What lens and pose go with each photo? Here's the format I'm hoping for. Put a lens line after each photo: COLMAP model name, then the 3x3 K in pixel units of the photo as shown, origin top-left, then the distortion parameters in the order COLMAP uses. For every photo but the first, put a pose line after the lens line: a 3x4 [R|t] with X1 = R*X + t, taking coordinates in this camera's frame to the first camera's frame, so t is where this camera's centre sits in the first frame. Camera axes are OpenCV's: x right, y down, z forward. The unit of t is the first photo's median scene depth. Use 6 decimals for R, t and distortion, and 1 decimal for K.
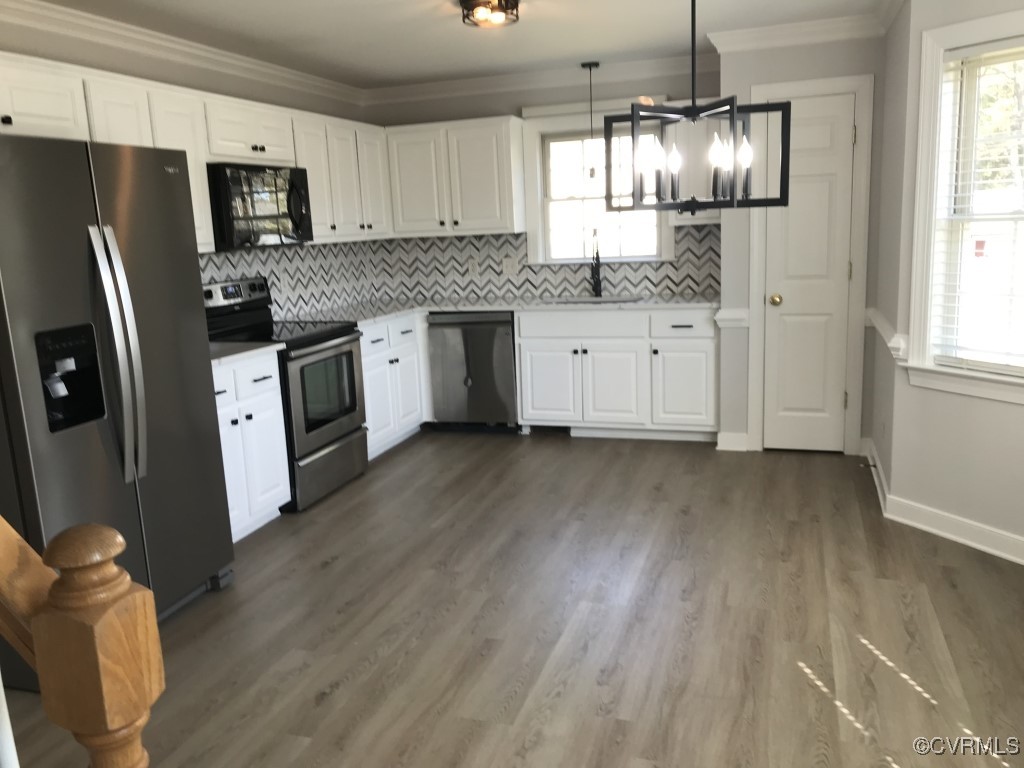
lens RADIAL K [[833.9, 0, 517.0], [0, 833.9, 383.9], [0, 0, 1]] dist [0.060976, -0.009442]
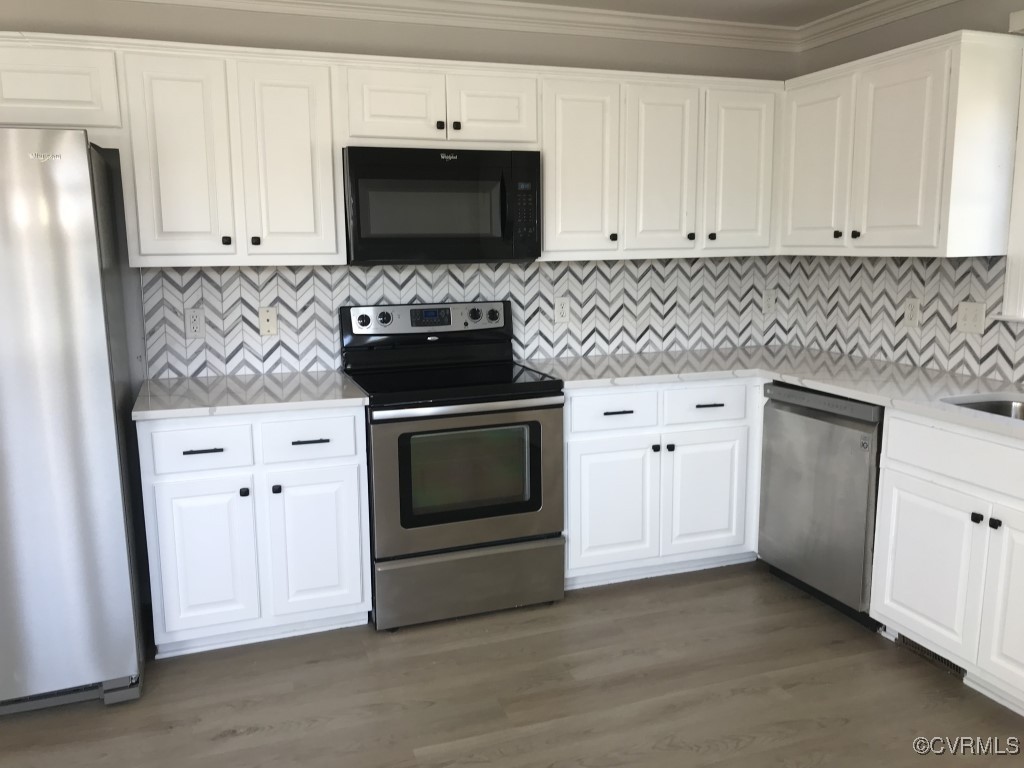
lens RADIAL K [[833.9, 0, 508.9], [0, 833.9, 384.1], [0, 0, 1]] dist [0.060976, -0.009442]
pose [[0.611278, 0.171374, -0.772639, 0.253889], [-0.167880, 0.982134, 0.085022, -0.104223], [0.773405, 0.077739, 0.629127, 0.475963]]
